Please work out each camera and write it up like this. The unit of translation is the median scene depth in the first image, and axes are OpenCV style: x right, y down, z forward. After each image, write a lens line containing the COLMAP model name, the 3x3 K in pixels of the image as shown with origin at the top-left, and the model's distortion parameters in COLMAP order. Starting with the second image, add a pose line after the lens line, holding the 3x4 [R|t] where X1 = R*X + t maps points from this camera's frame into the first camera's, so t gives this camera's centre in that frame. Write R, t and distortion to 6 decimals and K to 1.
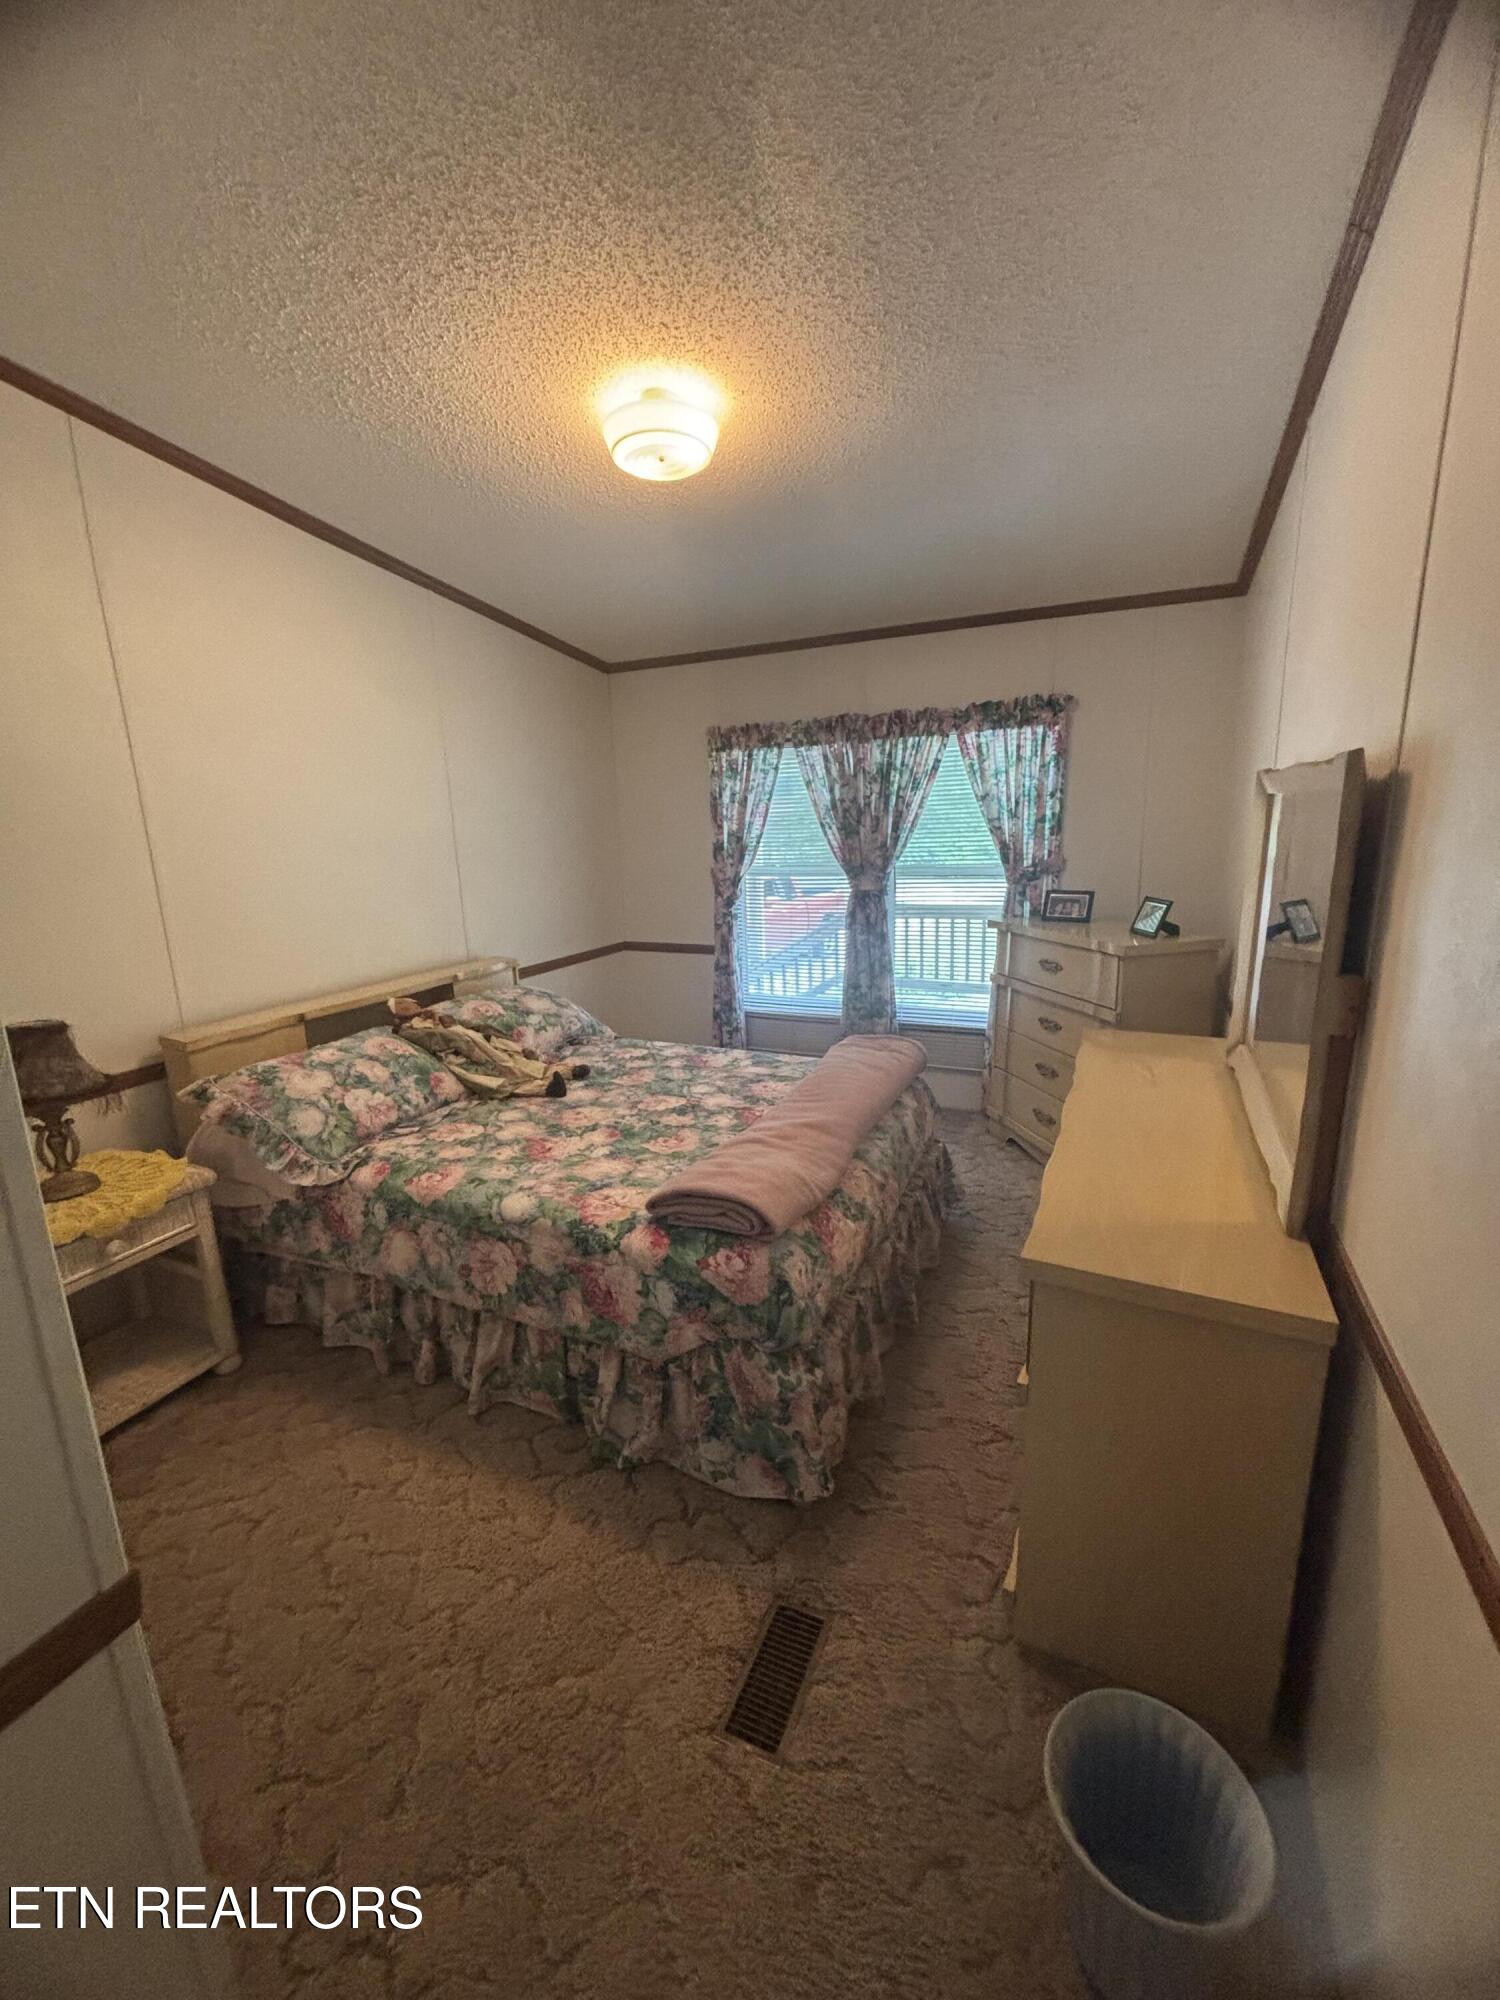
lens RADIAL K [[806.0, 0, 747.7], [0, 806.0, 998.8], [0, 0, 1]] dist [0.004479, -0.000222]
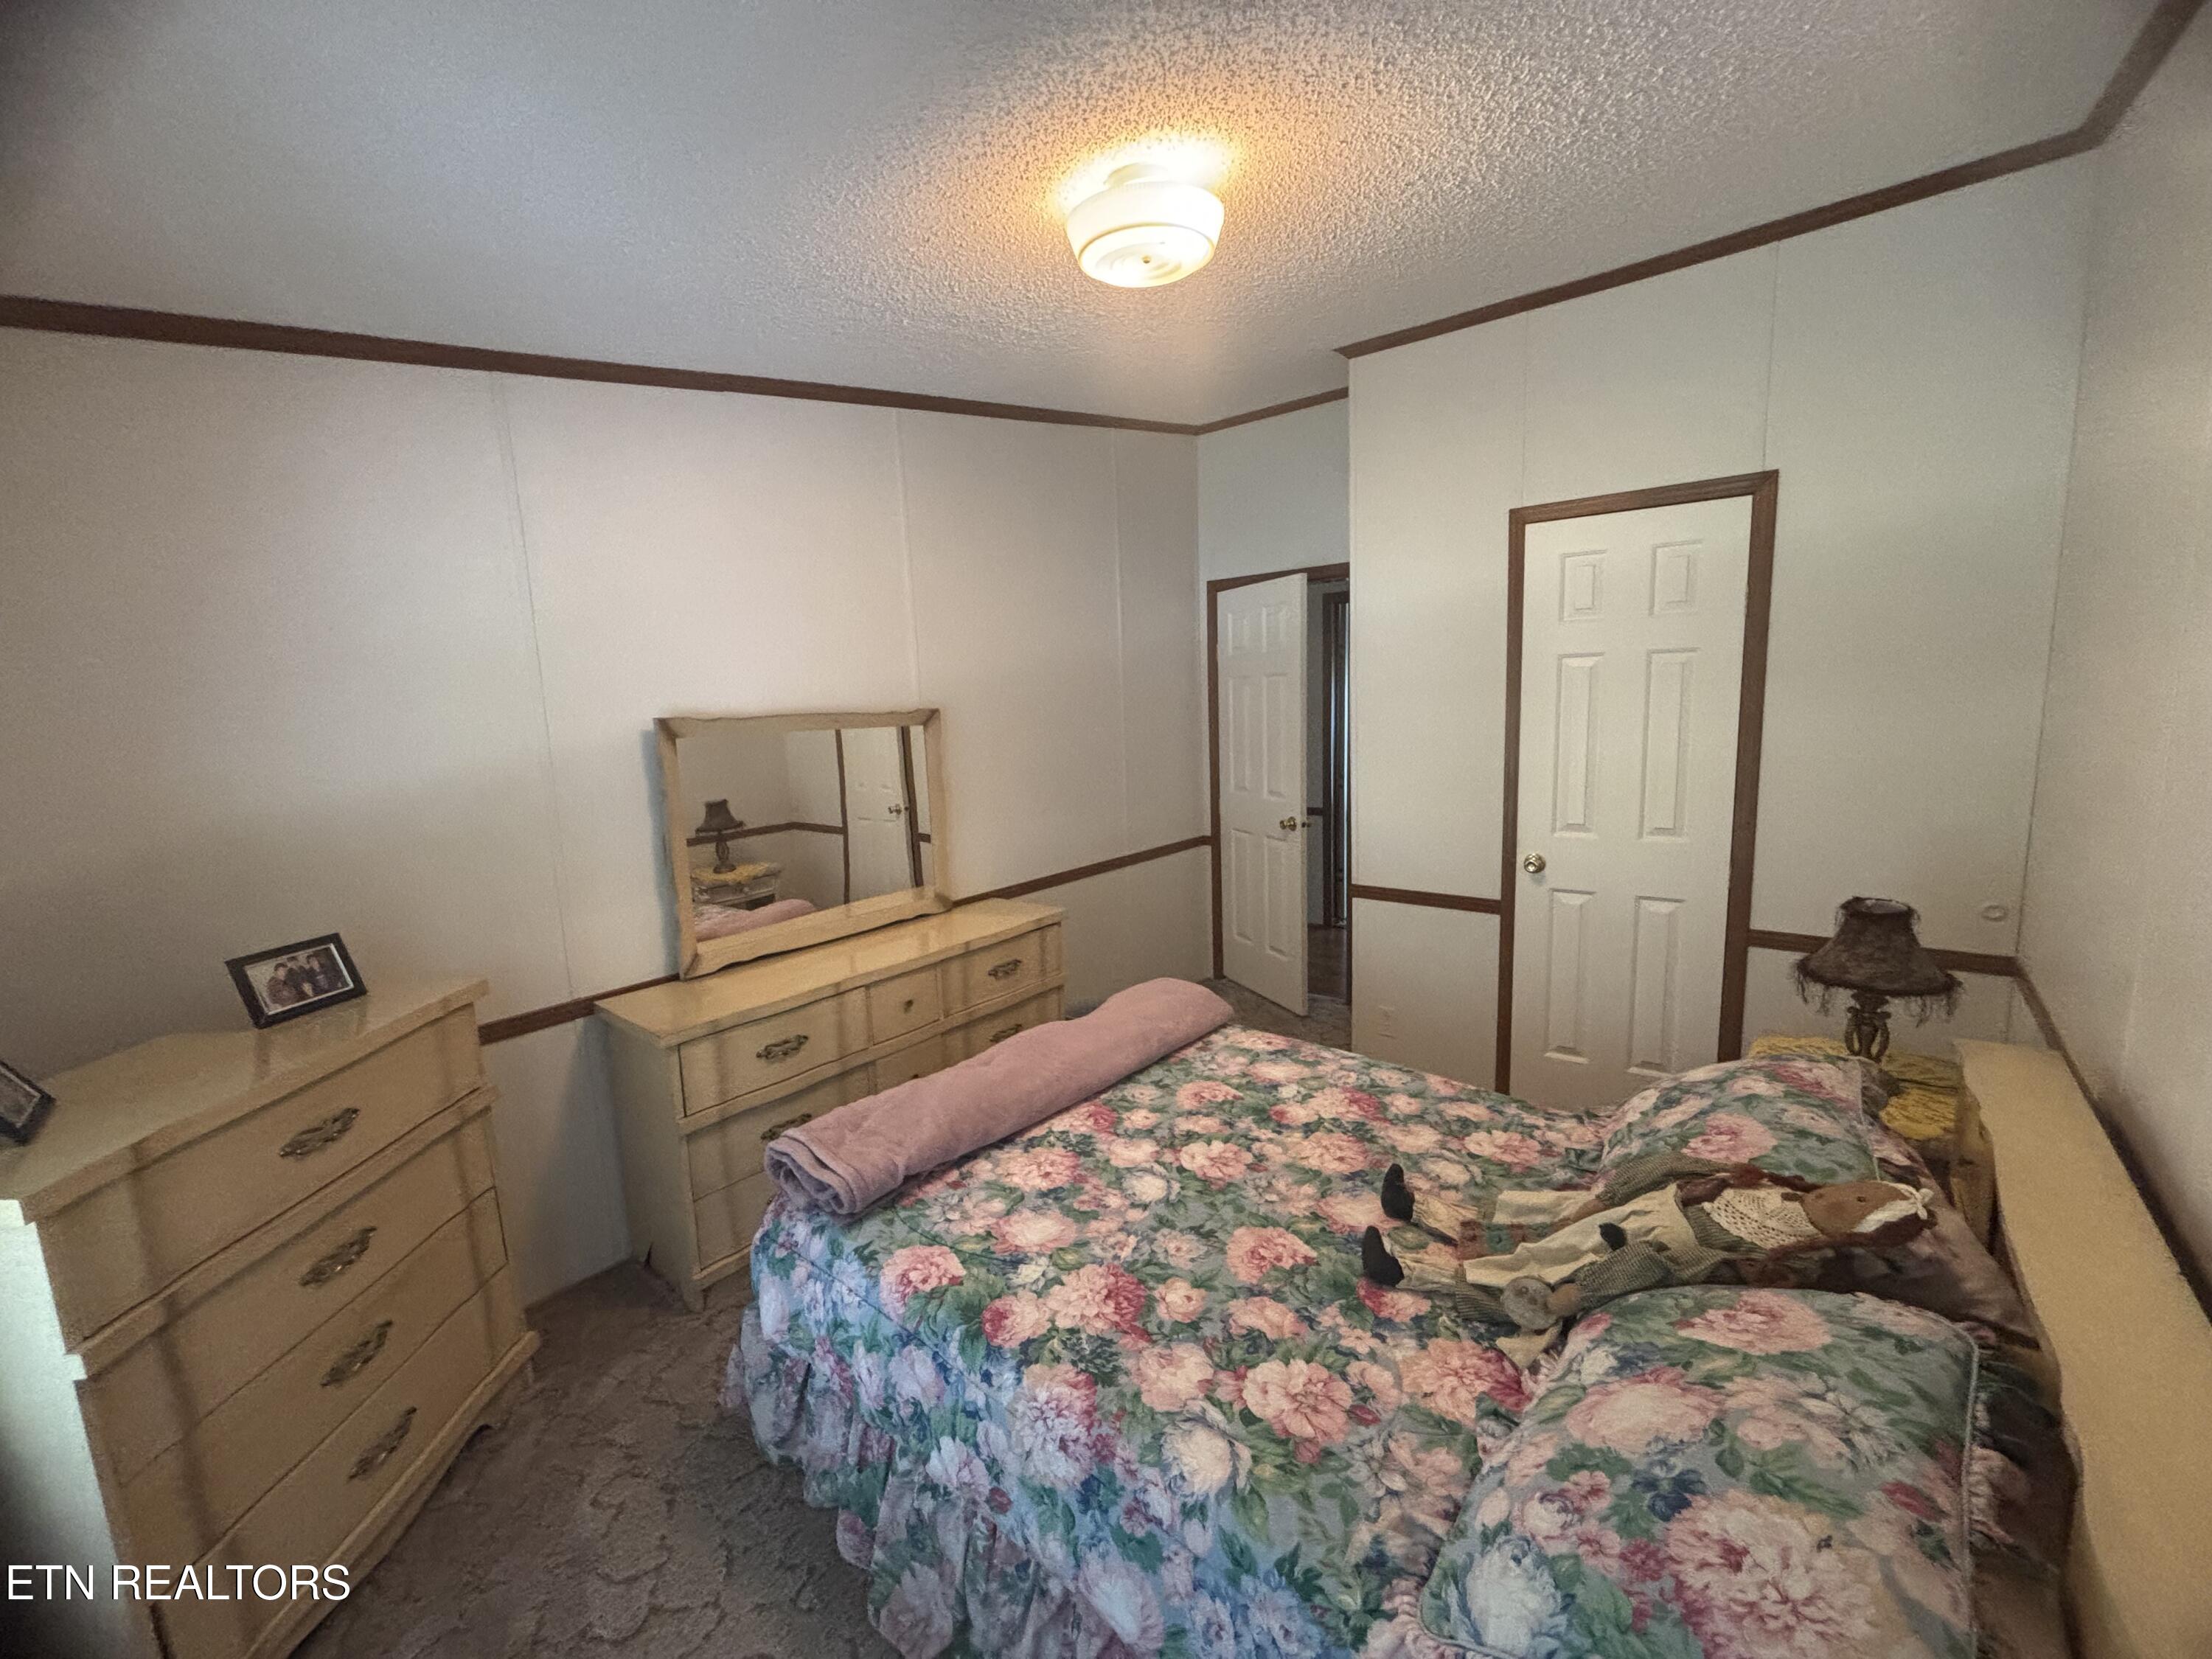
lens RADIAL K [[891.5, 0, 1104.9], [0, 891.5, 830.9], [0, 0, 1]] dist [0.004479, -0.000222]
pose [[-0.967001, 0.030447, 0.252946, -0.226986], [0.119950, 0.930318, 0.346583, -0.413169], [-0.224768, 0.365487, -0.903271, 1.696452]]
